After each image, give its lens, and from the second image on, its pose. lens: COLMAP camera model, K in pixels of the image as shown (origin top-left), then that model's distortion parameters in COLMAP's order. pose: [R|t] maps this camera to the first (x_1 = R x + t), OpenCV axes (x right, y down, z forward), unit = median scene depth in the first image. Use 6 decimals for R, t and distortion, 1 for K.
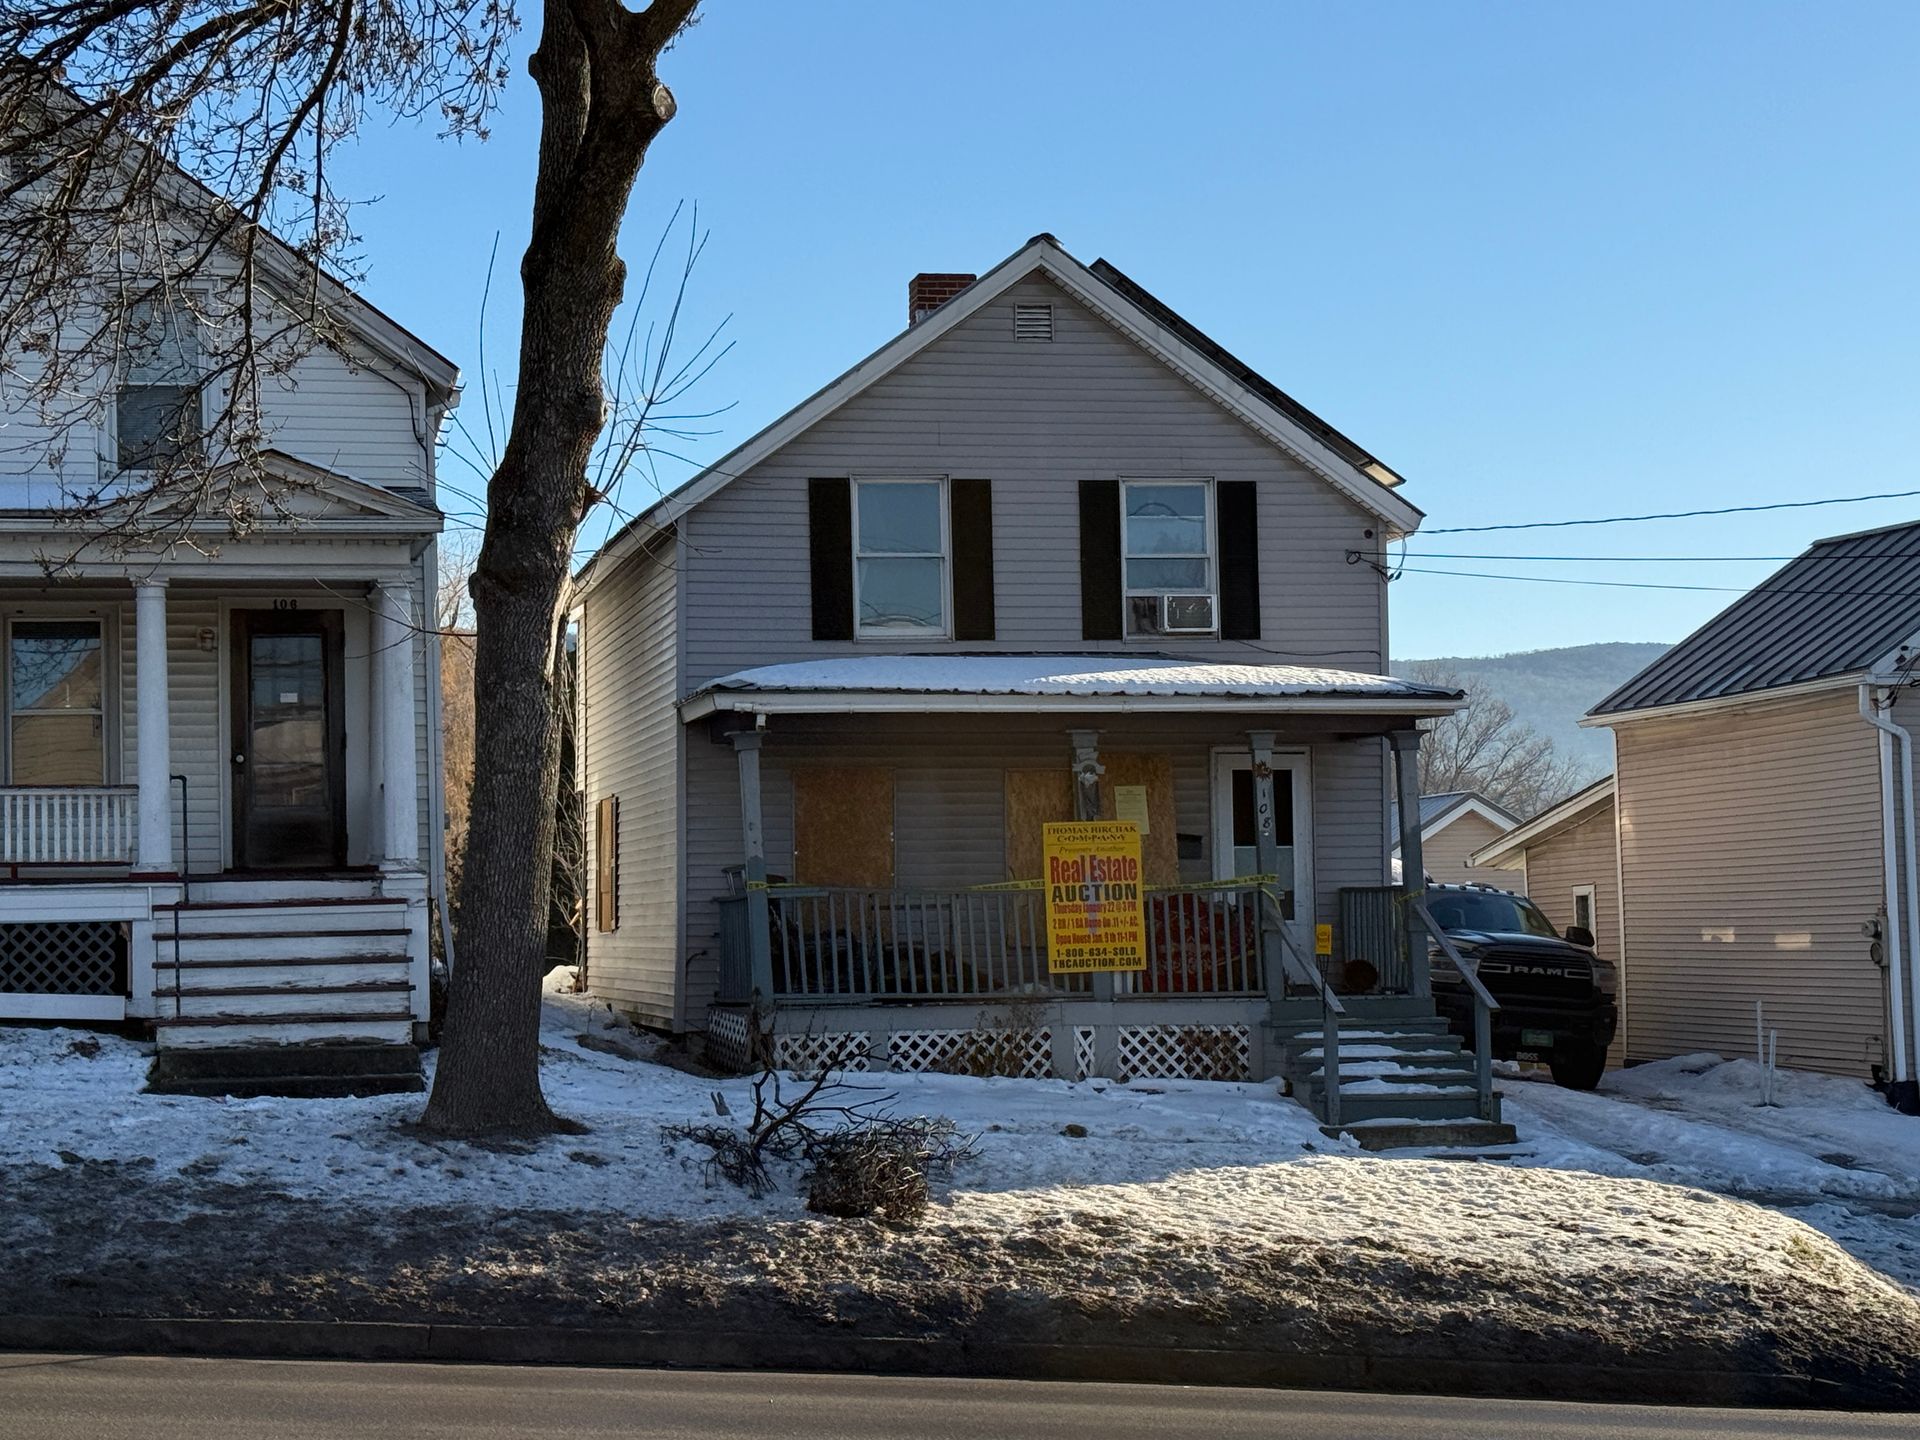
lens RADIAL K [[3430.7, 0, 962.5], [0, 3430.7, 786.3], [0, 0, 1]] dist [0.133686, 0.044219]
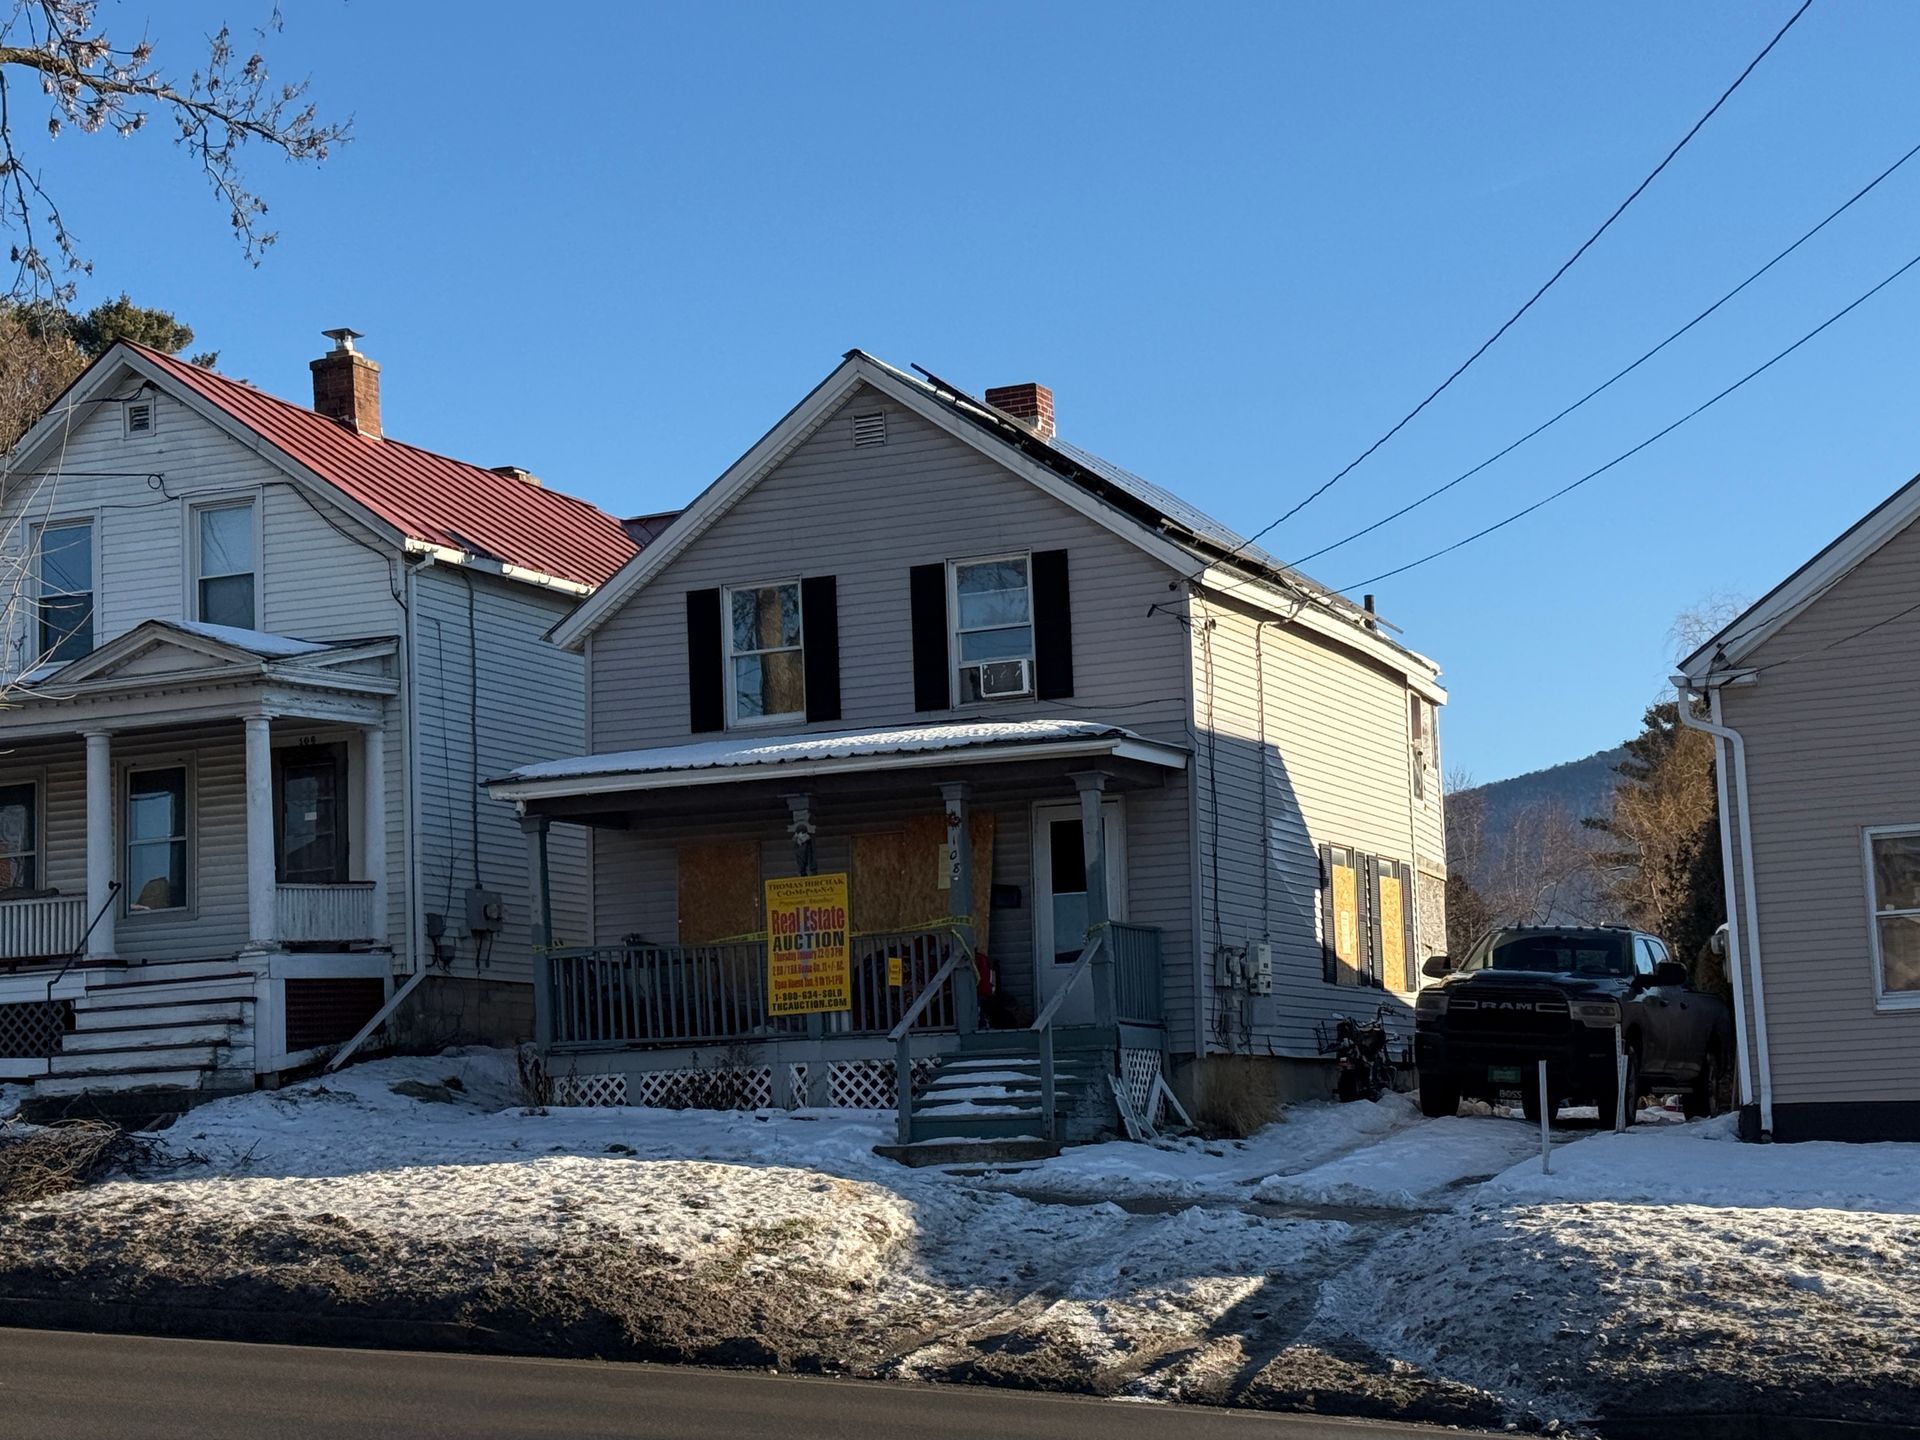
lens RADIAL K [[3491.1, 0, 960.0], [0, 3491.1, 720.0], [0, 0, 1]] dist [0.109481, 0.343172]
pose [[0.822589, -0.085158, -0.562224, 0.713748], [0.049357, 0.995684, -0.078598, 0.050821], [0.566491, 0.036904, 0.823241, 0.103064]]
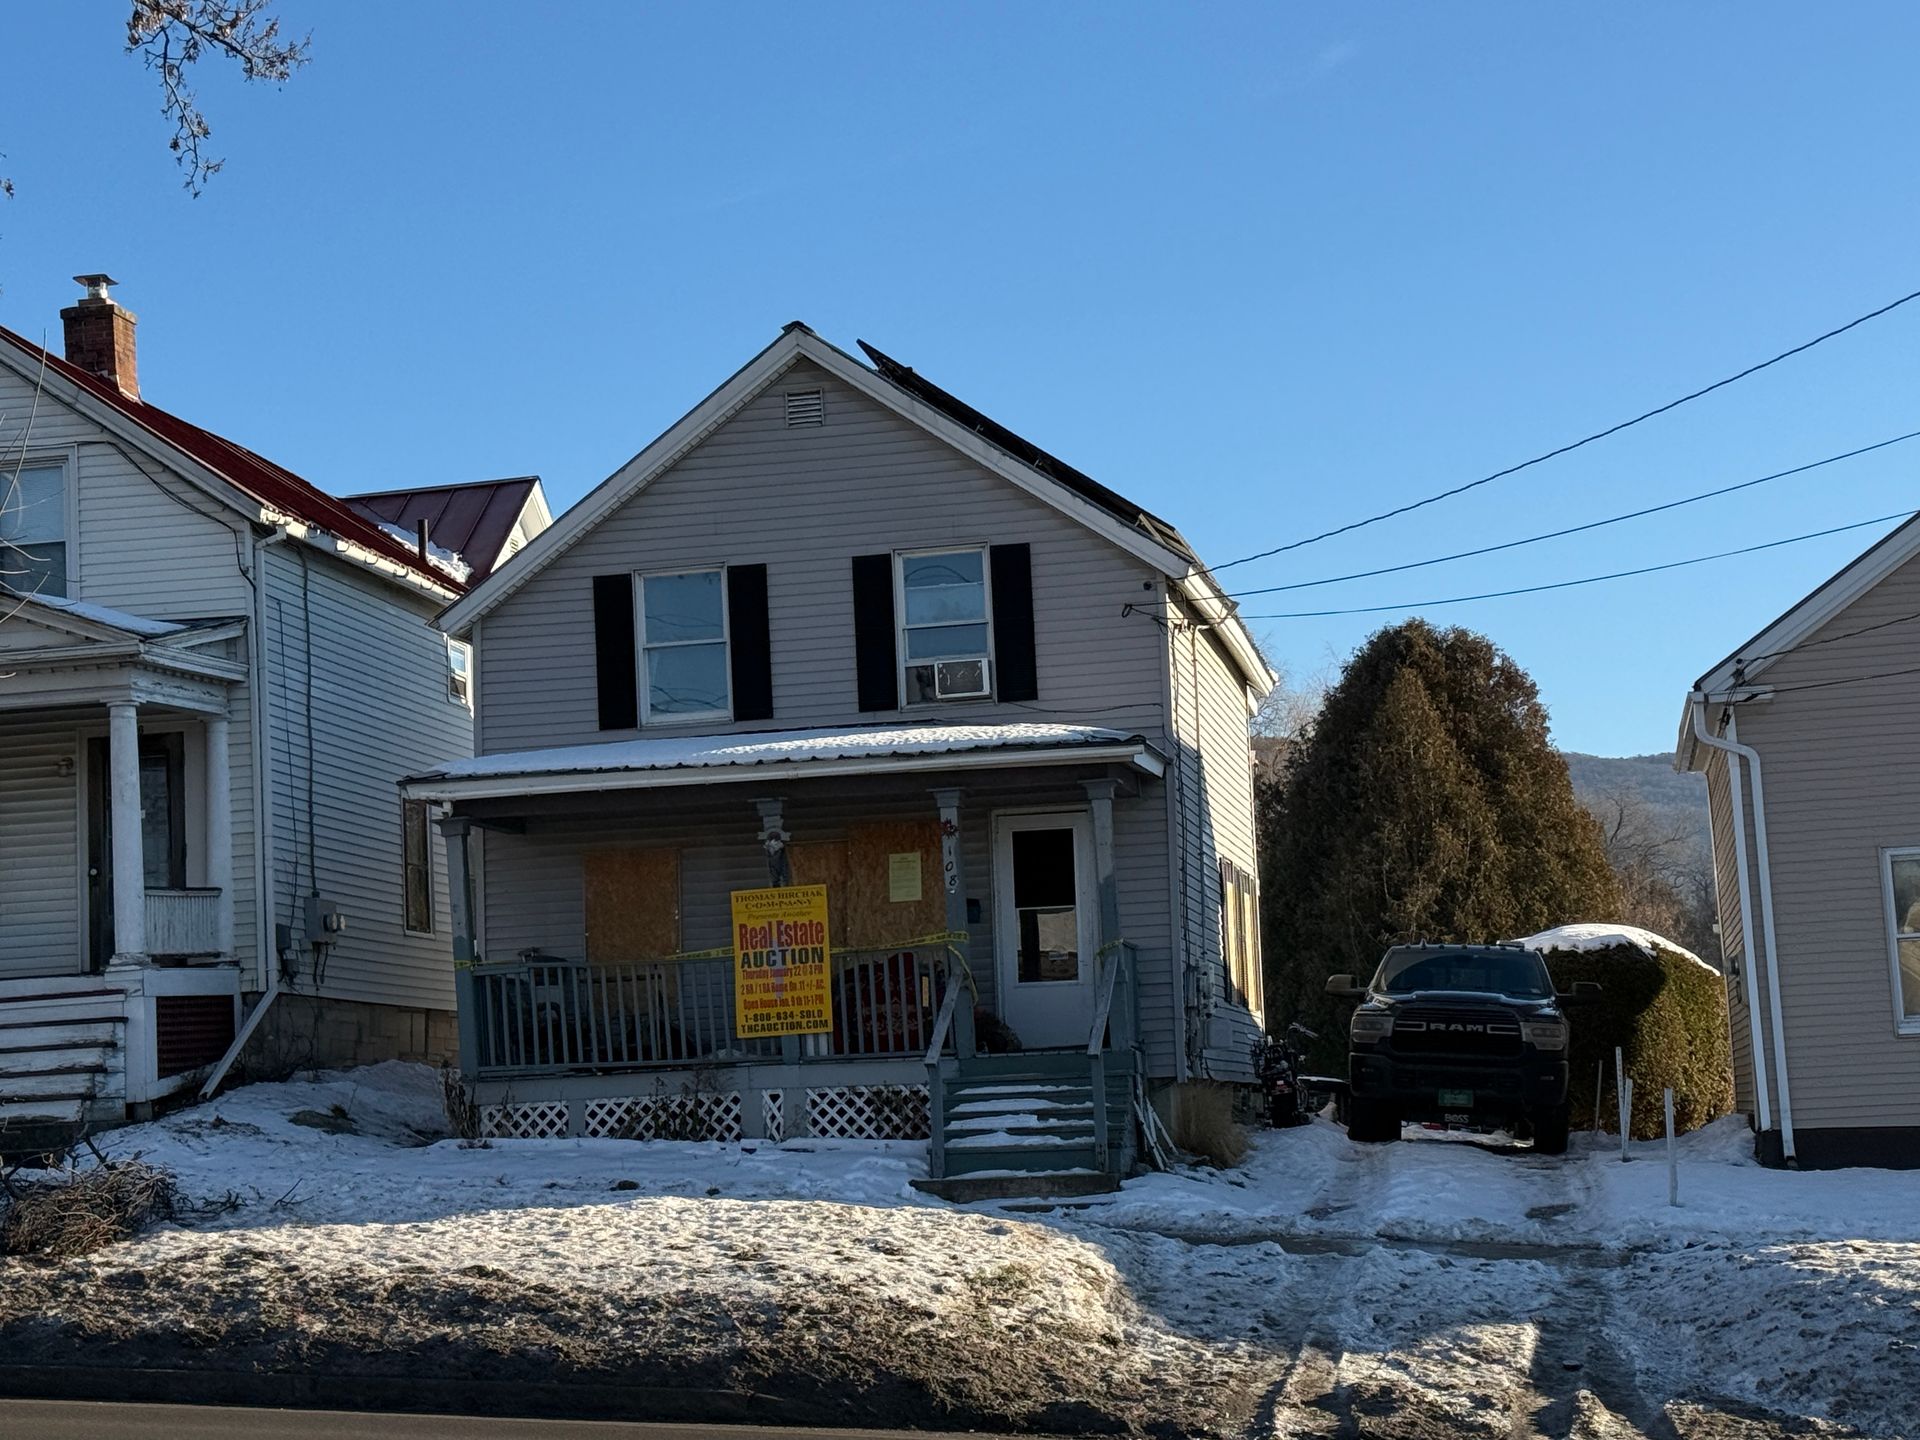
lens RADIAL K [[3491.1, 0, 960.0], [0, 3491.1, 720.0], [0, 0, 1]] dist [0.109481, 0.343172]
pose [[0.925988, -0.069070, -0.371182, 0.476476], [0.045955, 0.996433, -0.070774, 0.036564], [0.374746, 0.048479, 0.925859, 0.057153]]
